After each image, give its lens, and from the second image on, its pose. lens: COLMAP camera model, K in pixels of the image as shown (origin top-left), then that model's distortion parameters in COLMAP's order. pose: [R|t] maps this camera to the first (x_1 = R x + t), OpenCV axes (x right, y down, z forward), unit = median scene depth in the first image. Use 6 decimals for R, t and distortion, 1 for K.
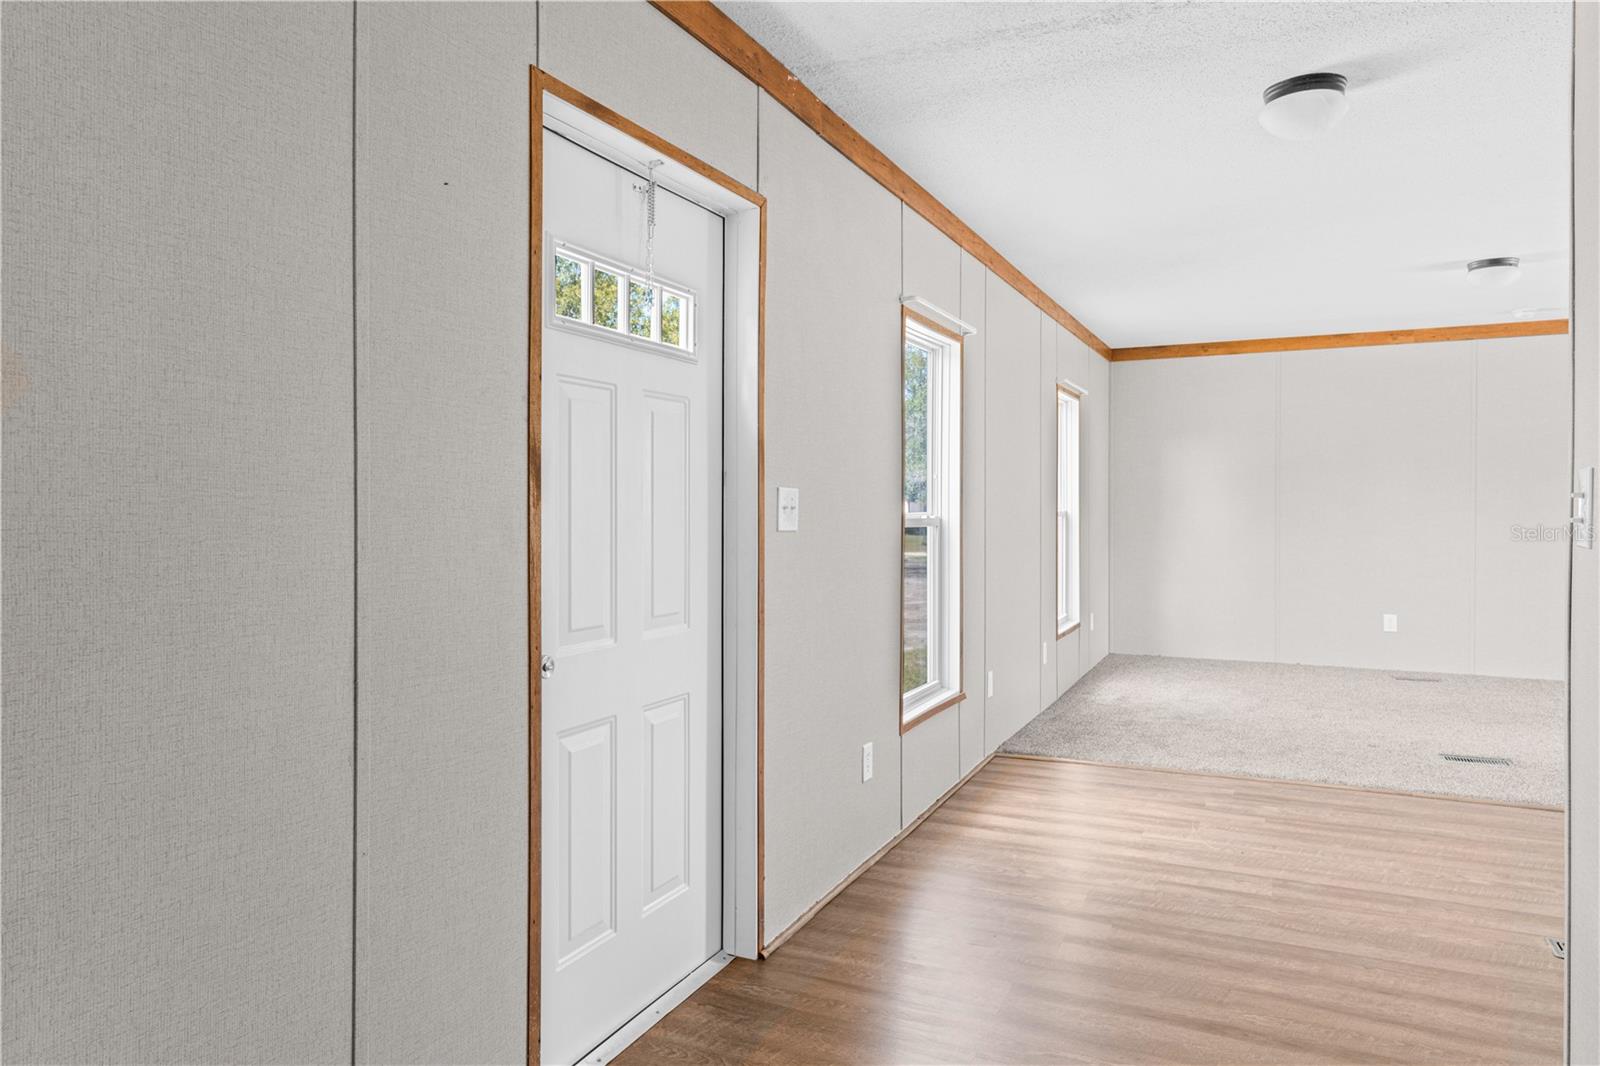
lens RADIAL K [[1053.4, 0, 782.6], [0, 1053.4, 522.8], [0, 0, 1]] dist [0.003309, 0.007441]
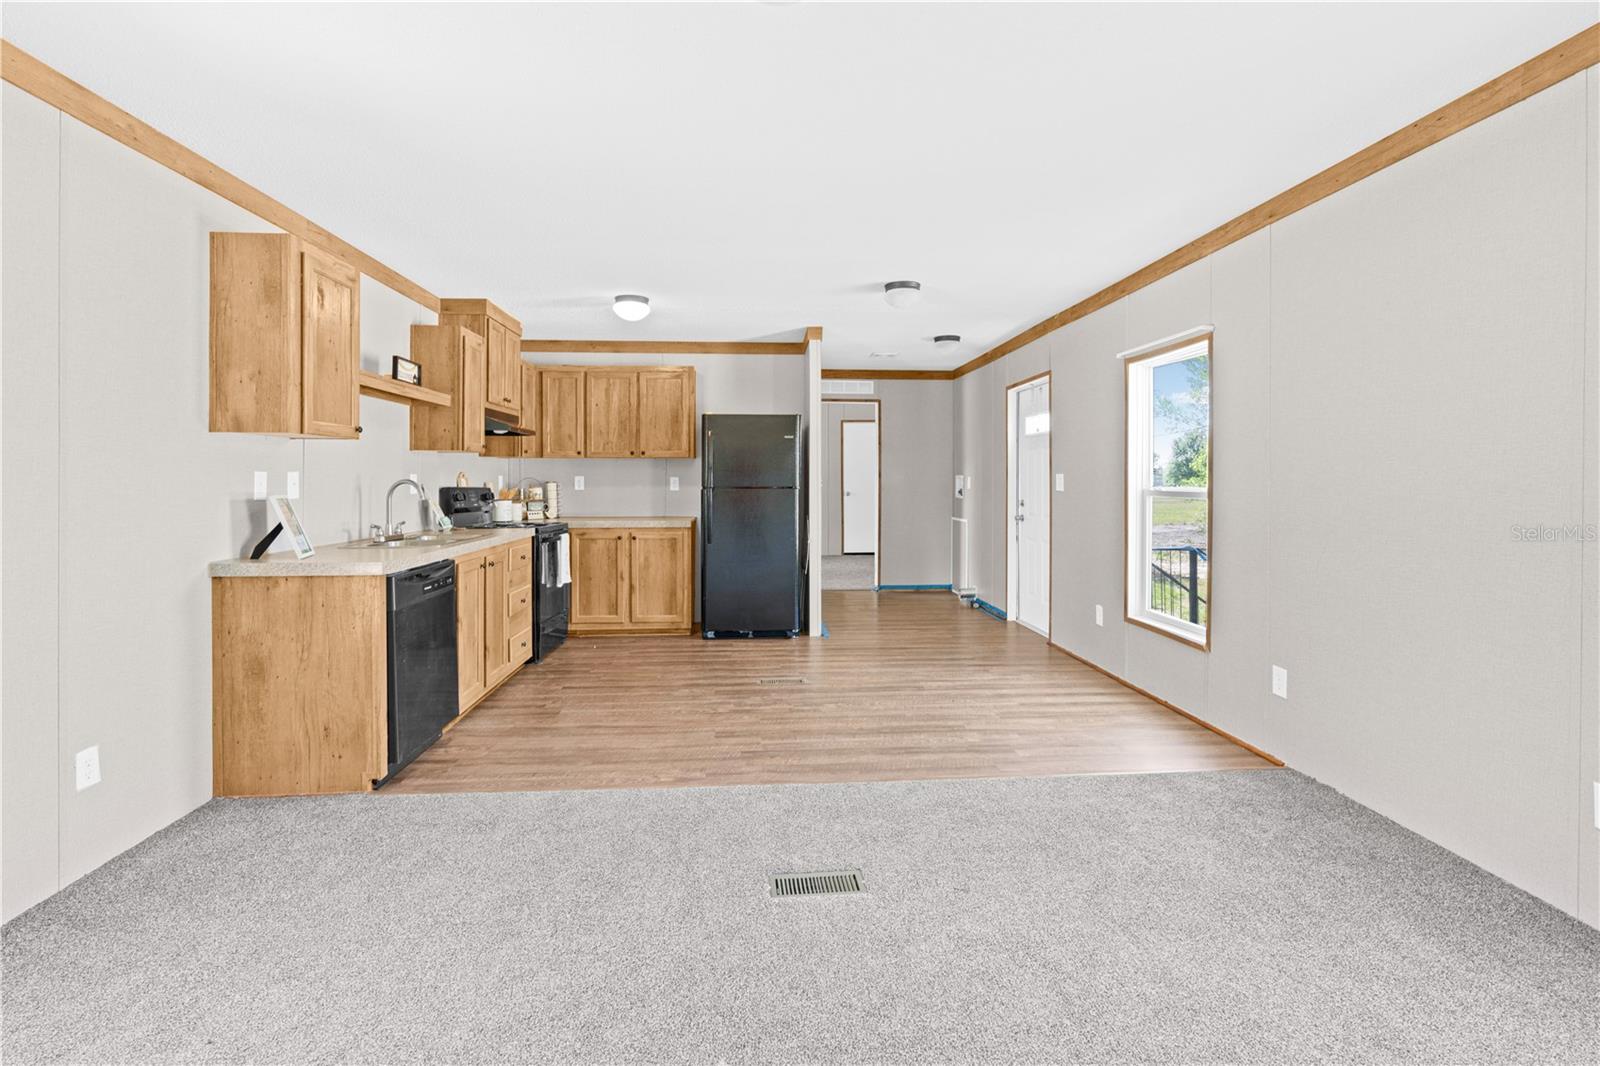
lens RADIAL K [[732.6, 0, 786.0], [0, 732.6, 484.1], [0, 0, 1]] dist [-0.006980, 0.002270]
pose [[-0.876852, 0.008312, -0.480688, 1.131169], [-0.001031, 0.999816, 0.019169, -0.033776], [0.480759, 0.017304, -0.876682, 1.757201]]
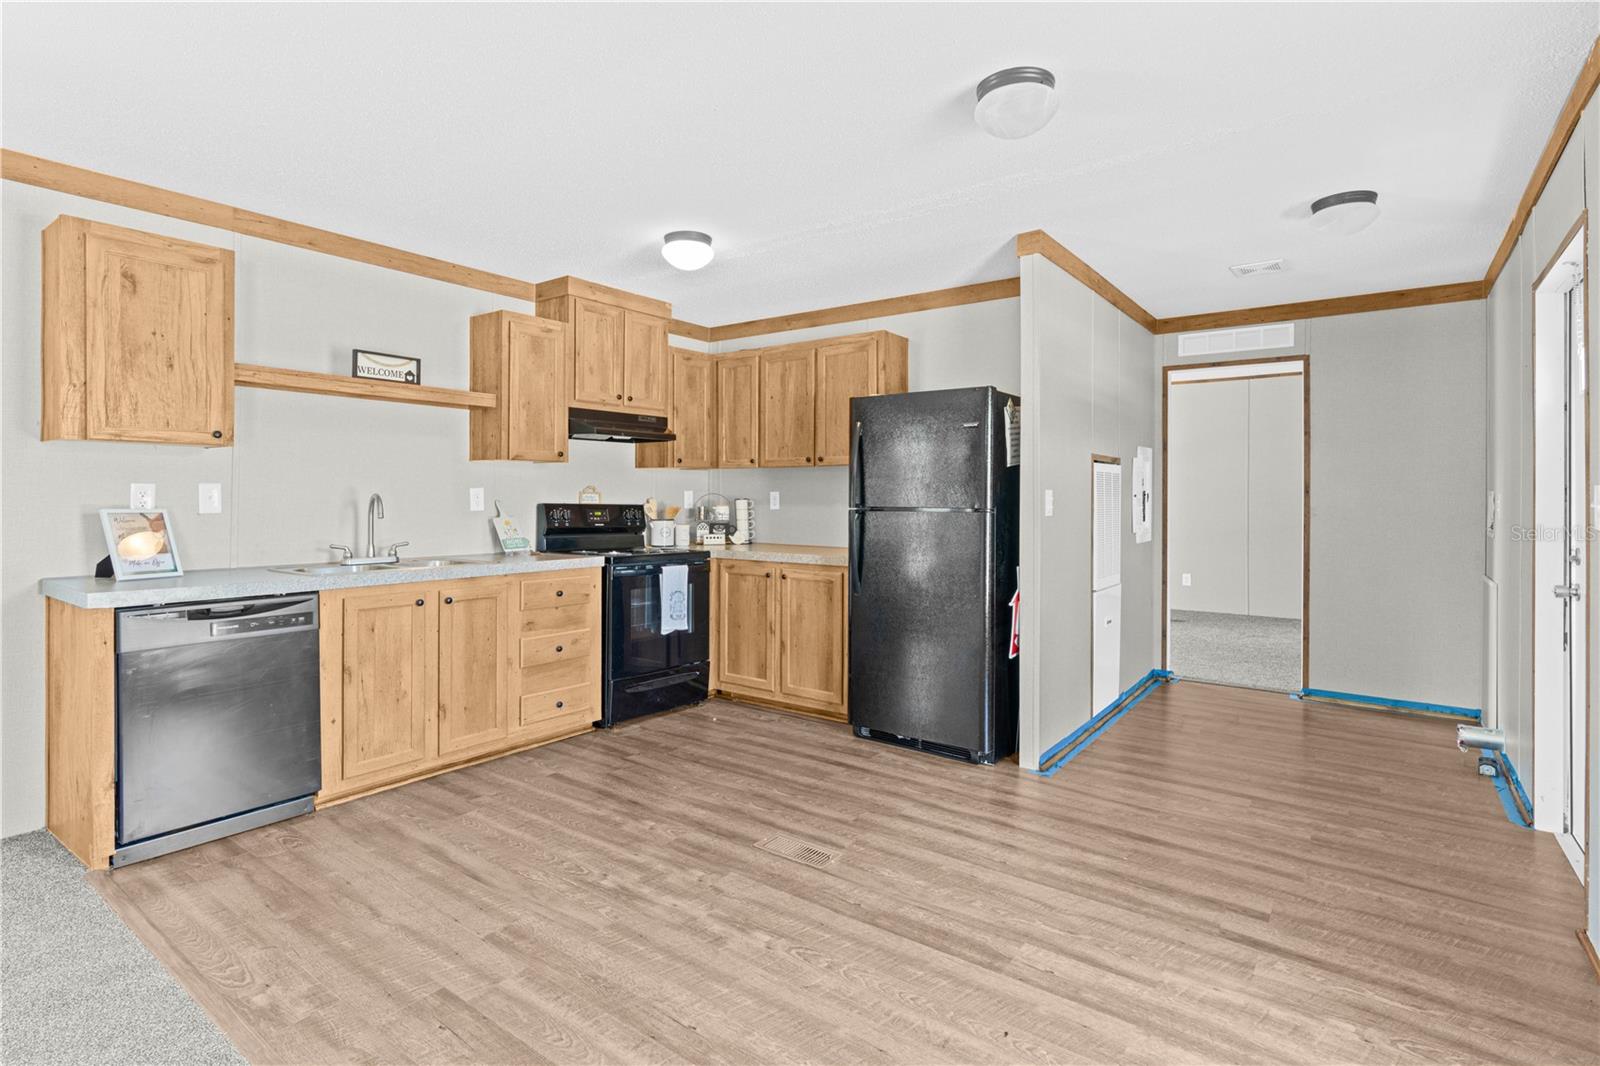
lens RADIAL K [[784.9, 0, 781.9], [0, 784.9, 501.4], [0, 0, 1]] dist [-0.008409, 0.003121]
pose [[-0.980222, -0.000984, 0.197896, 0.455021], [0.002351, 0.999859, 0.016617, -0.025177], [-0.197885, 0.016754, -0.980082, 1.430316]]
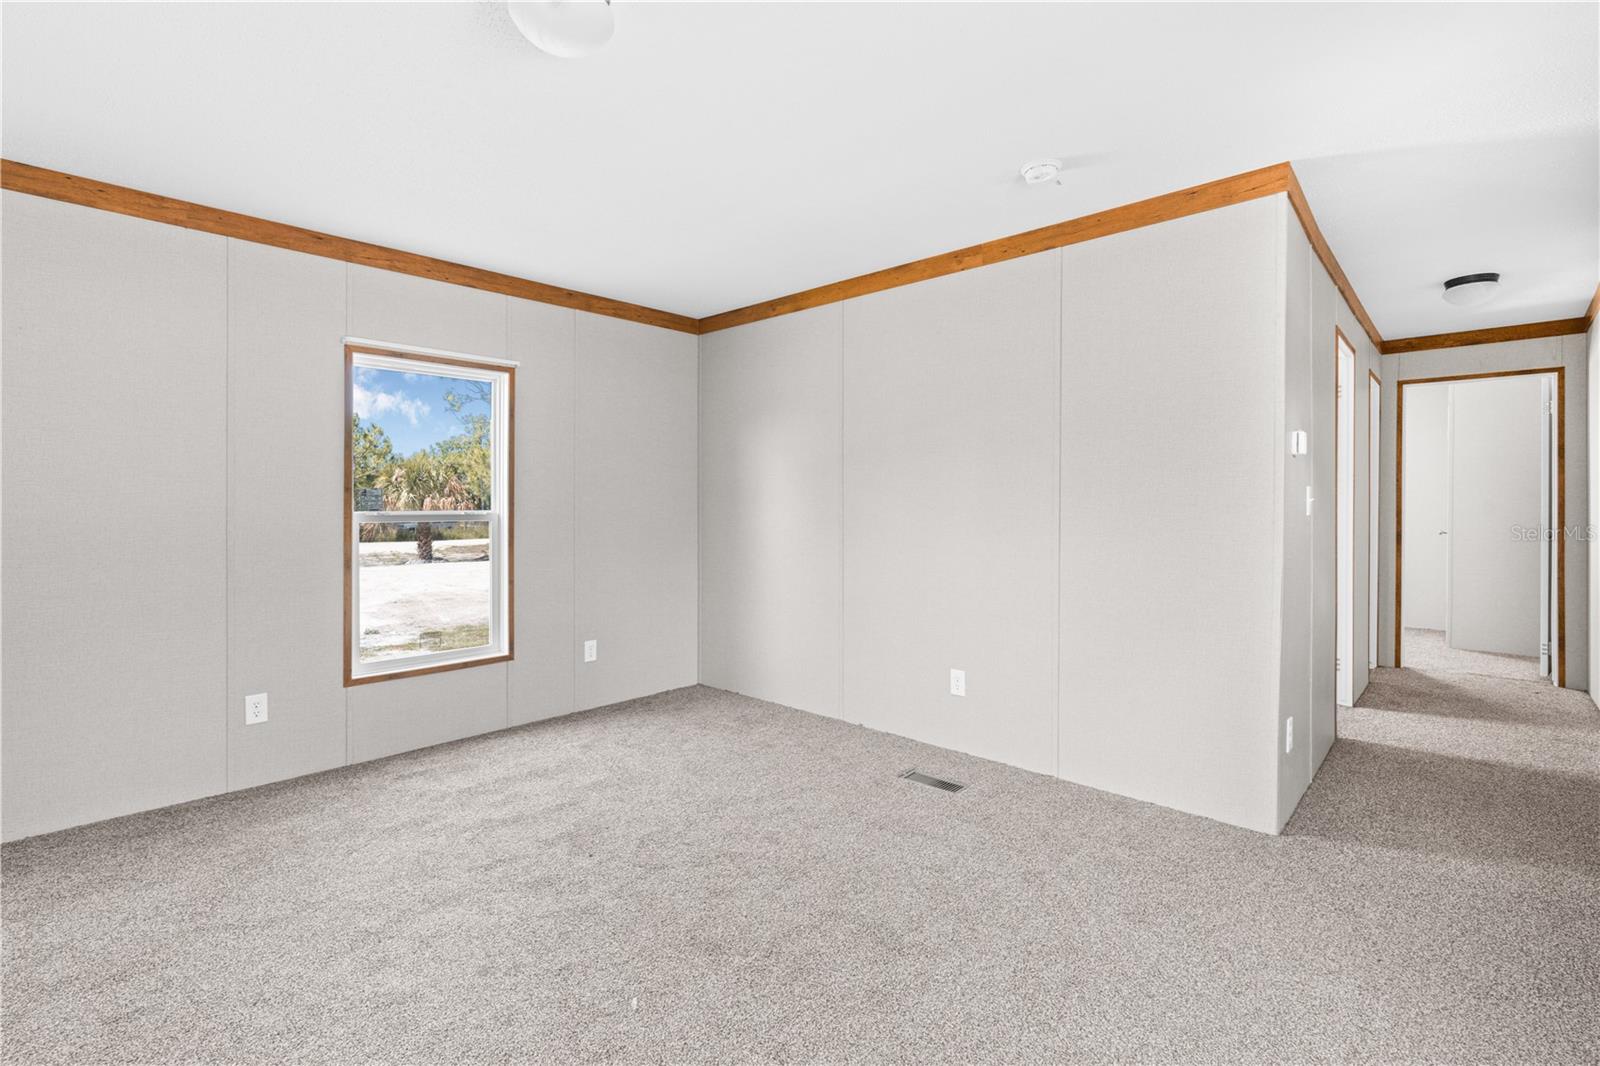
lens RADIAL K [[732.6, 0, 790.6], [0, 732.6, 516.2], [0, 0, 1]] dist [-0.006980, 0.002270]
pose [[0.950197, 0.009526, -0.311505, 1.206427], [-0.009601, 0.999953, 0.001293, -0.021886], [0.311503, 0.001762, 0.950244, 1.009152]]
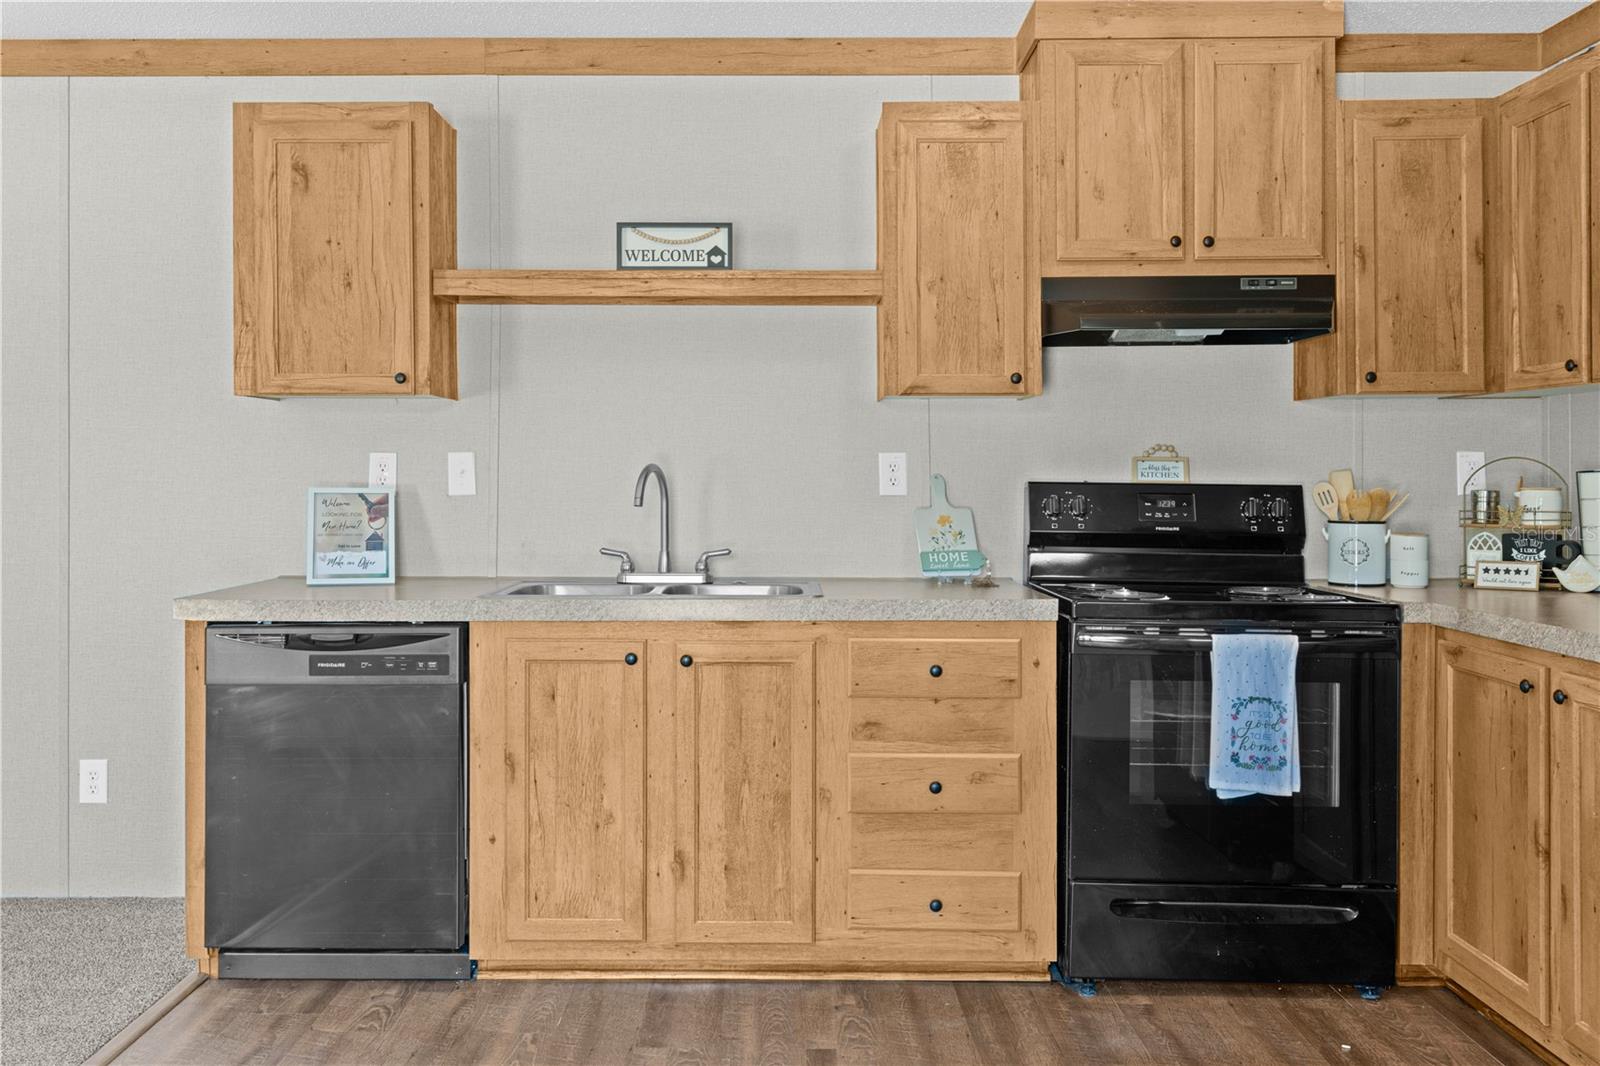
lens RADIAL K [[1261.2, 0, 772.8], [0, 1261.2, 485.4], [0, 0, 1]] dist [-0.003875, 0.019260]
pose [[-0.432372, -0.000761, 0.901695, 0.285575], [0.014174, 0.999870, 0.007640, -0.010782], [-0.901584, 0.016084, -0.432305, 0.922399]]
